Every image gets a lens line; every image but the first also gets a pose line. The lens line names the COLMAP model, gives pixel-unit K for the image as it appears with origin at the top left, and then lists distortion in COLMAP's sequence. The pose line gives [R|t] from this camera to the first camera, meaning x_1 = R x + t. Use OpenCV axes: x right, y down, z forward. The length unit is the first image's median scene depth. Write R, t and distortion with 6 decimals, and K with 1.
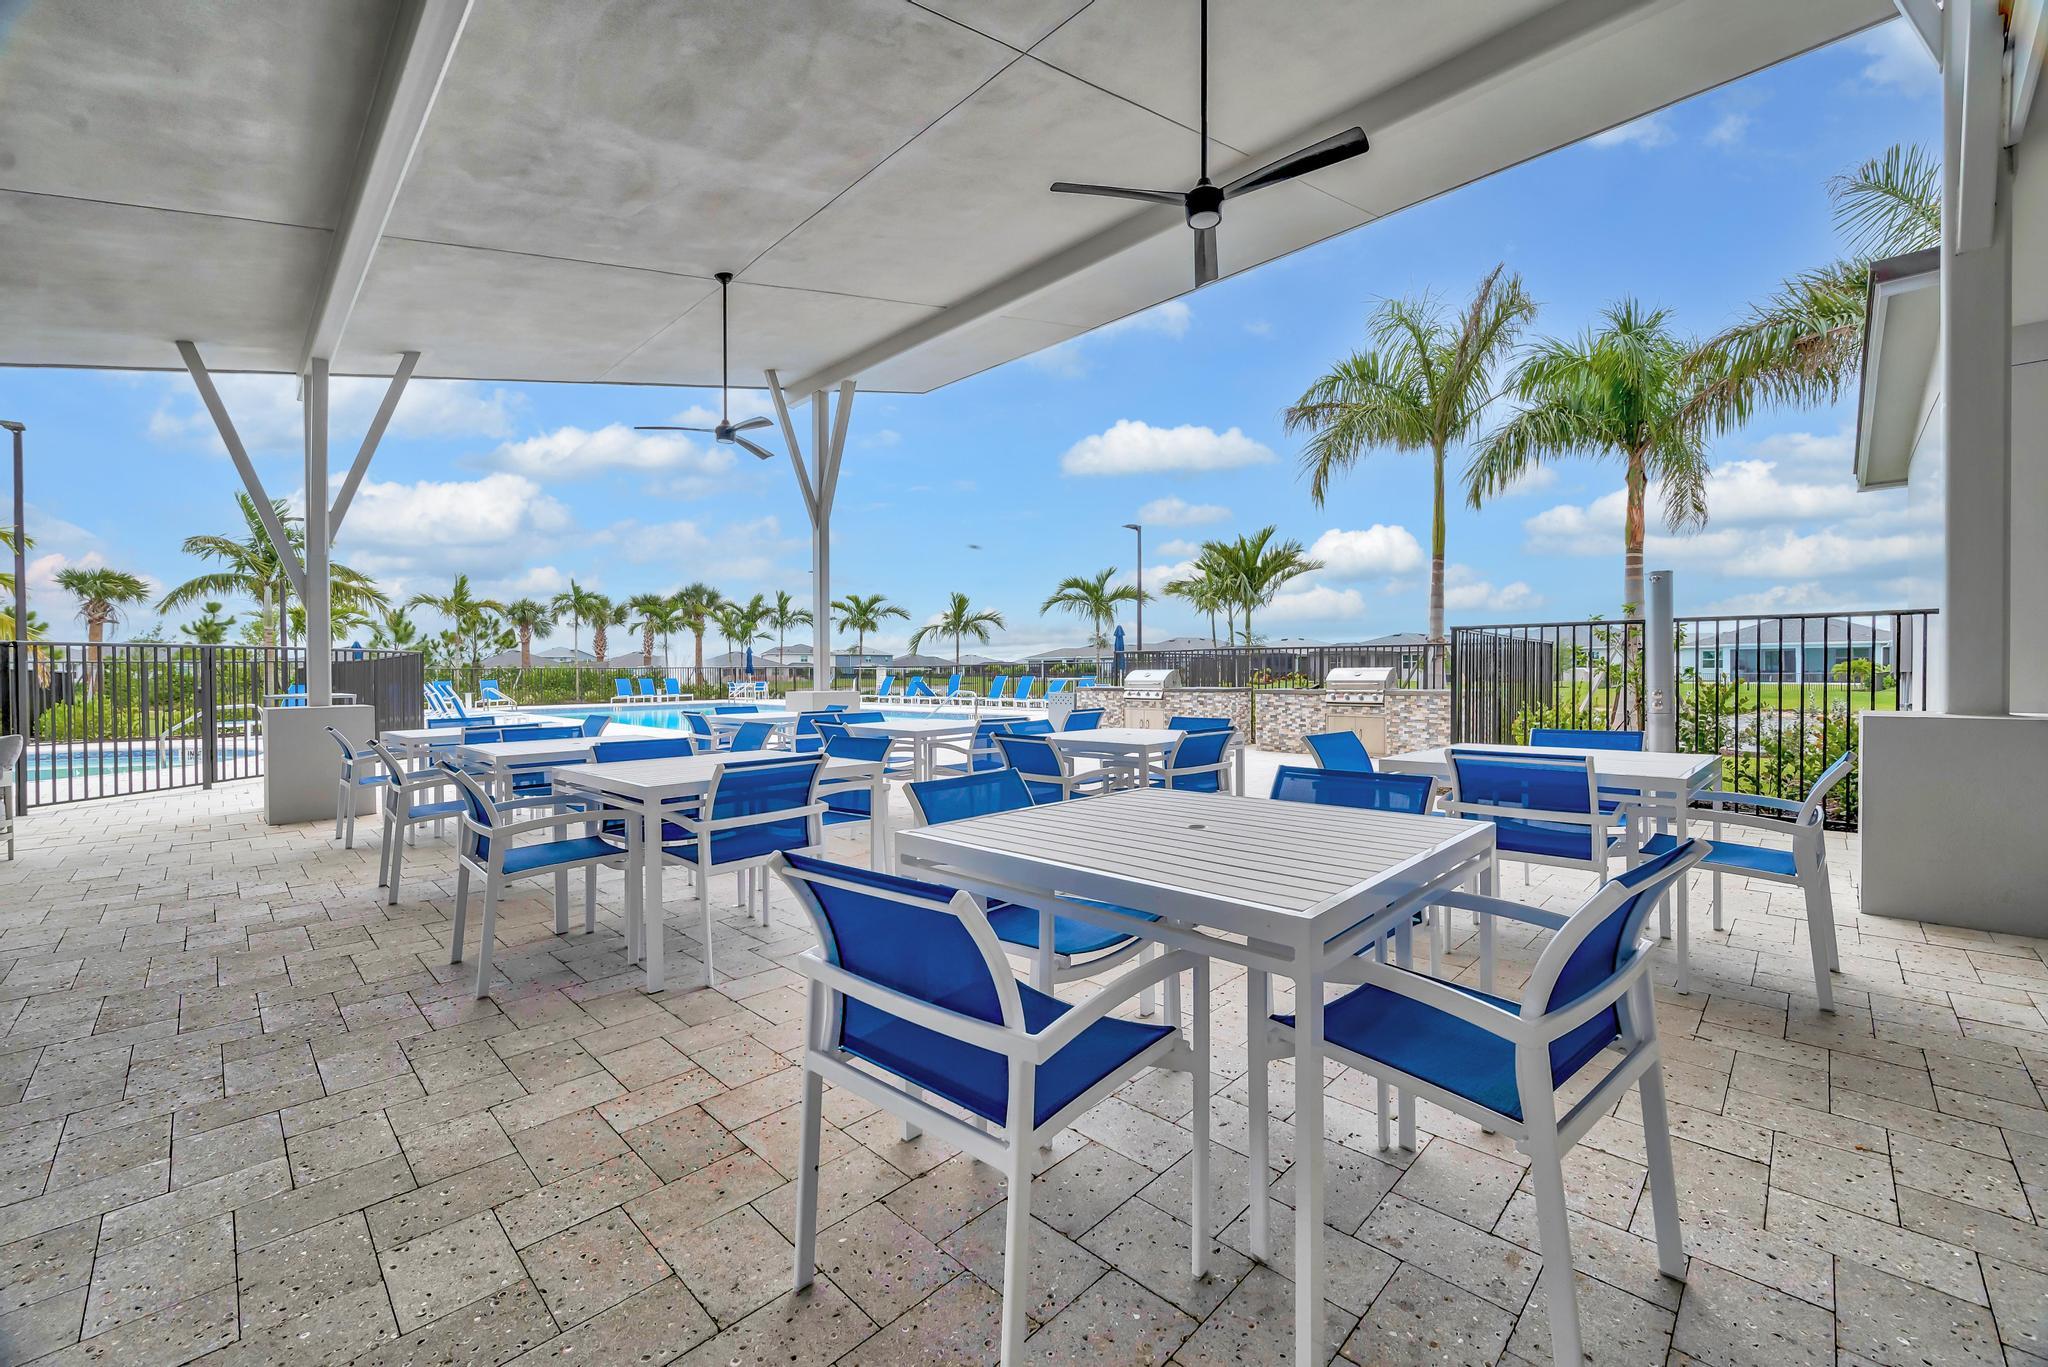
lens RADIAL K [[815.7, 0, 1009.9], [0, 815.7, 677.5], [0, 0, 1]] dist [-0.000913, -0.000059]
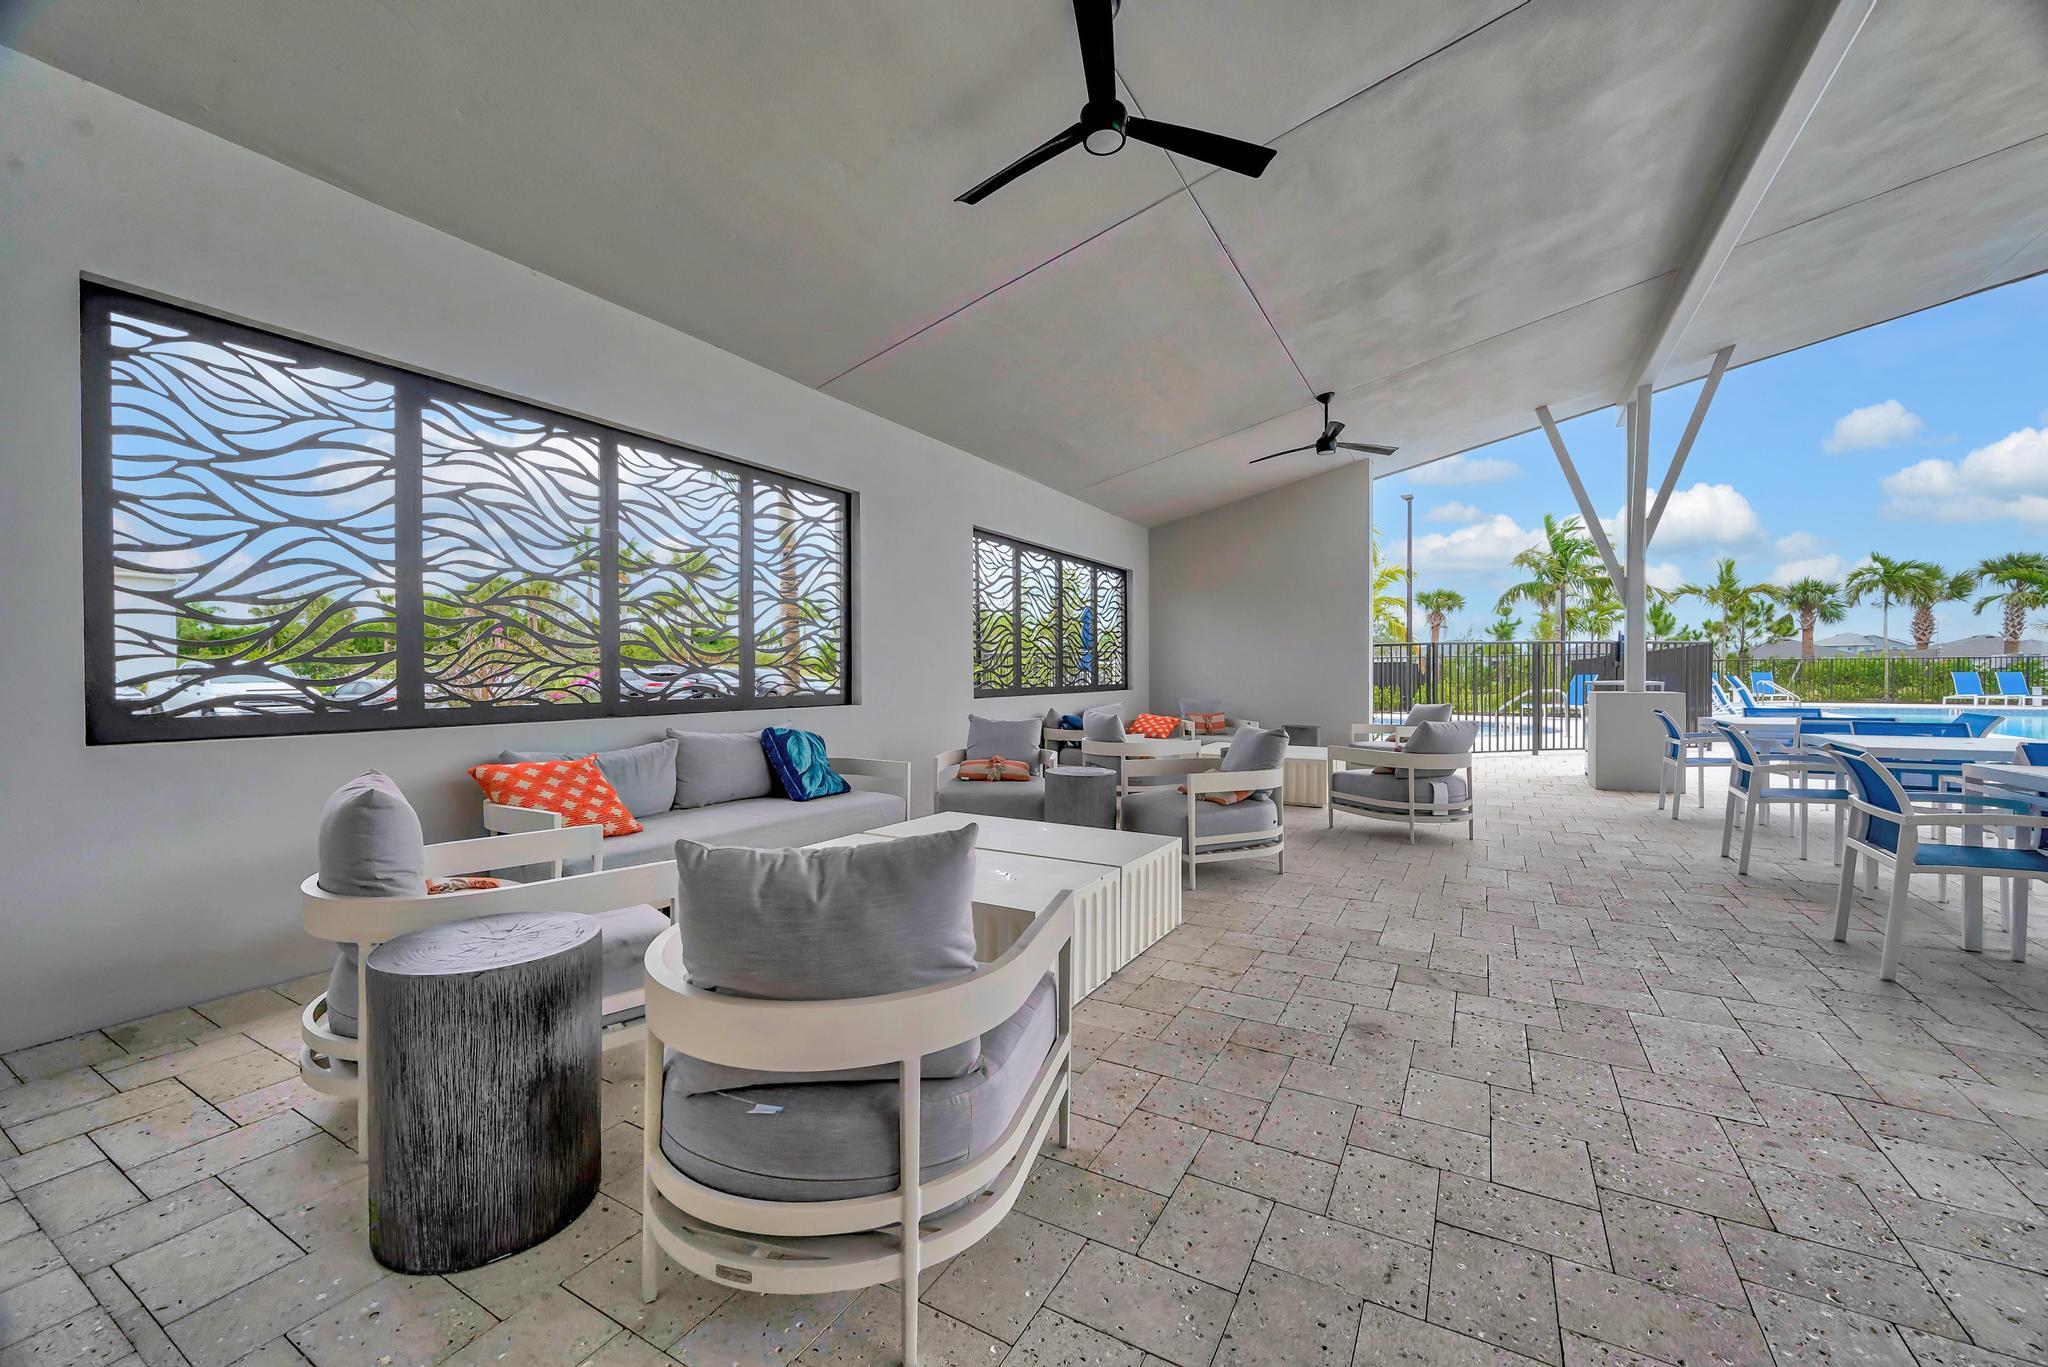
lens RADIAL K [[807.7, 0, 1025.6], [0, 807.7, 678.2], [0, 0, 1]] dist [-0.001193, 0.000035]
pose [[0.271303, 0.014795, -0.962380, 0.002442], [-0.004951, 0.999890, 0.013976, 0.001658], [0.962481, 0.000972, 0.271347, -0.042915]]
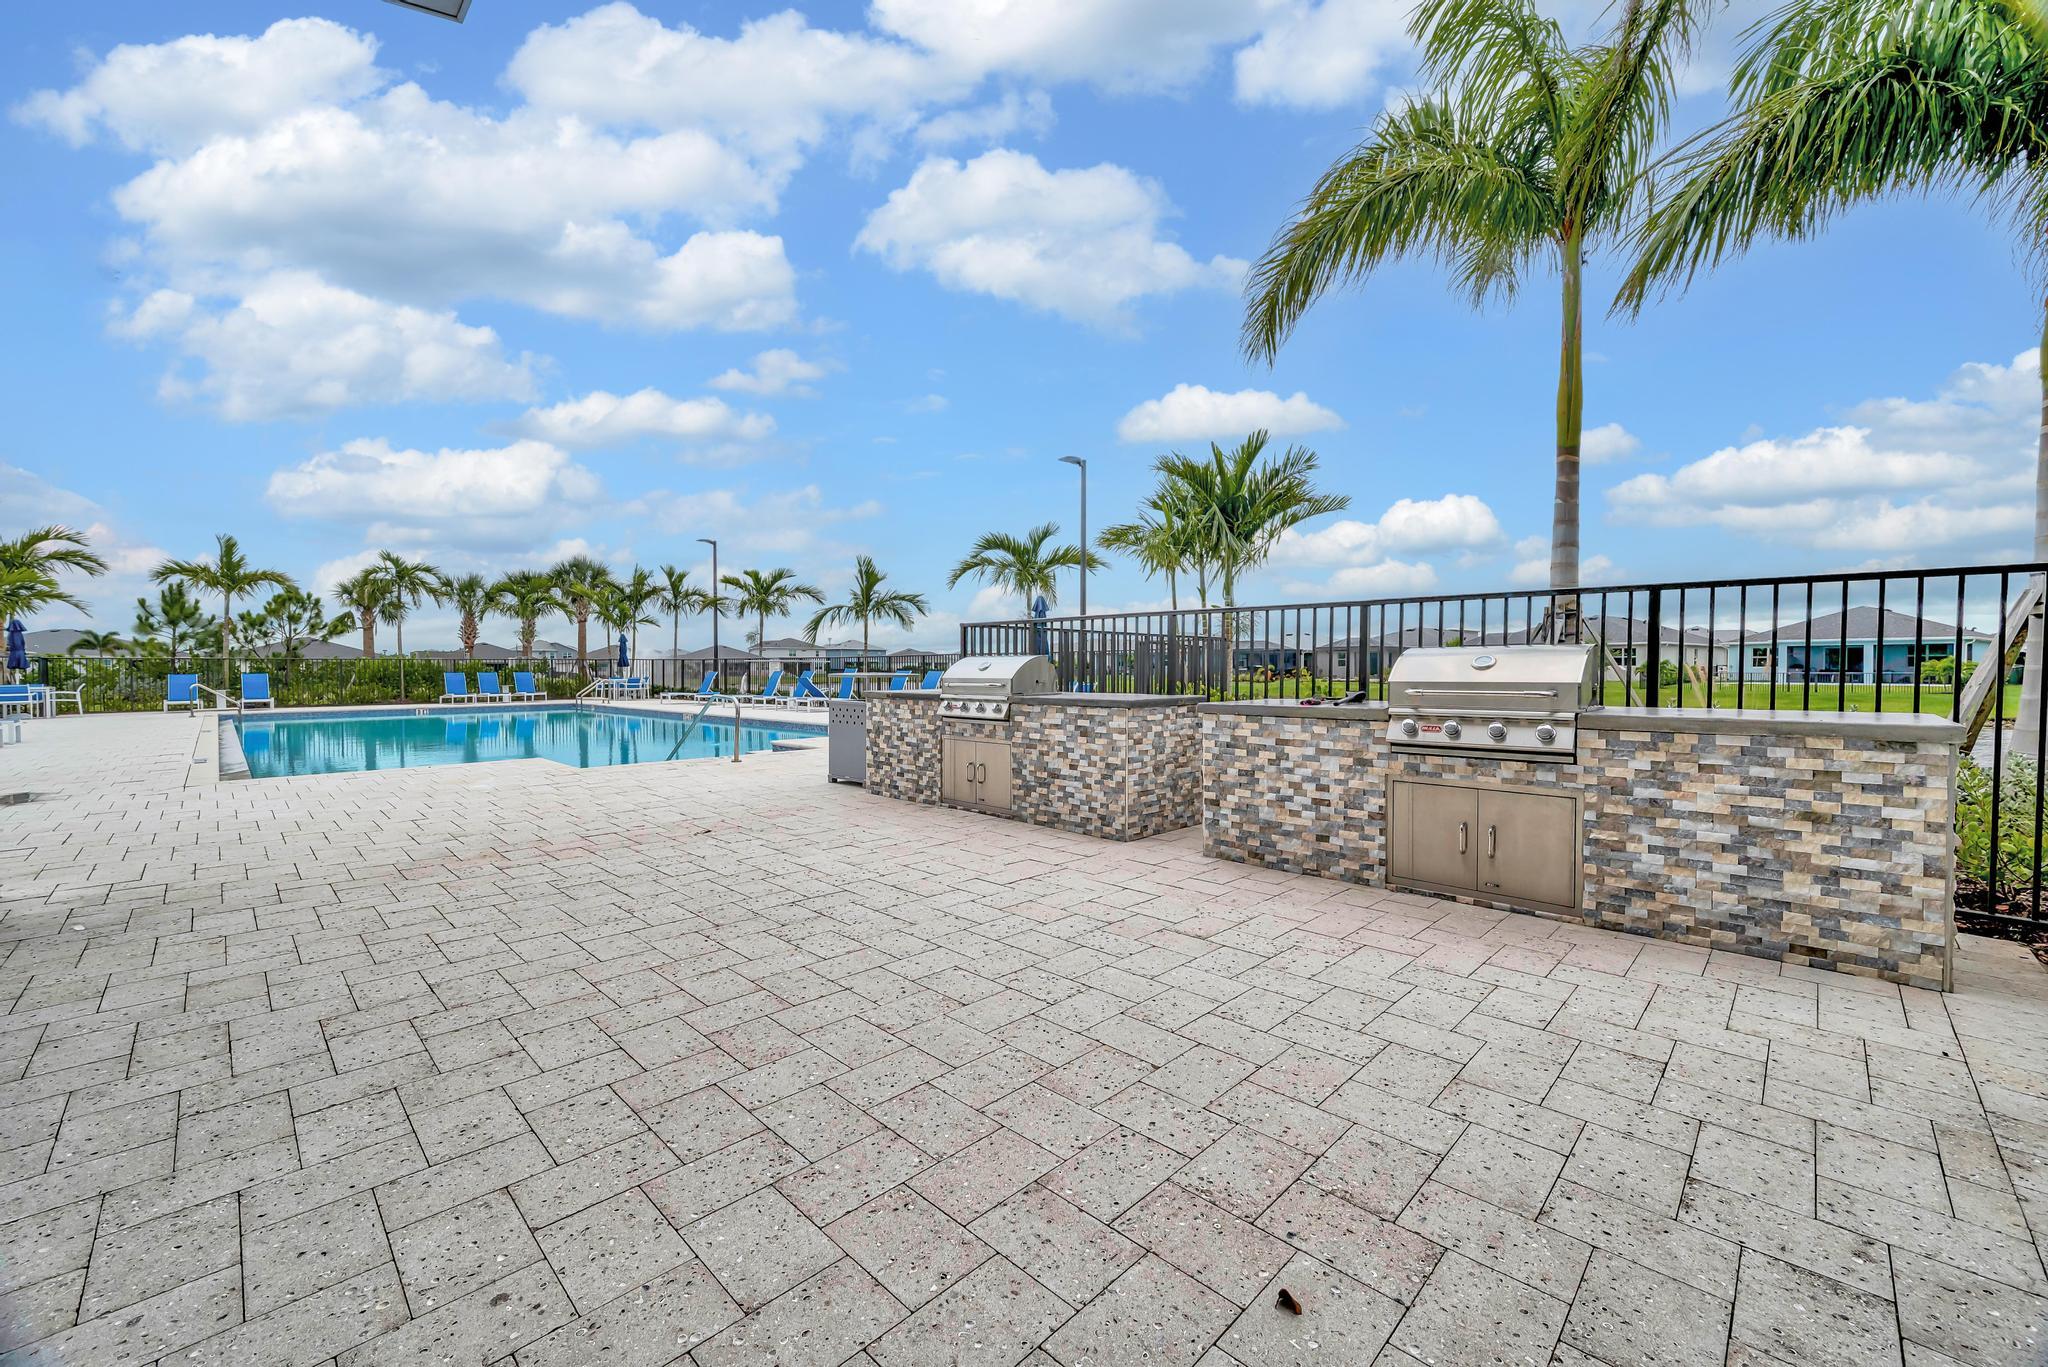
lens RADIAL K [[807.7, 0, 1025.6], [0, 807.7, 678.2], [0, 0, 1]] dist [-0.001193, 0.000035]
pose [[0.999956, 0.004489, 0.008208, 0.114671], [-0.004531, 0.999977, 0.005041, 0.000524], [-0.008185, -0.005078, 0.999954, 0.329116]]
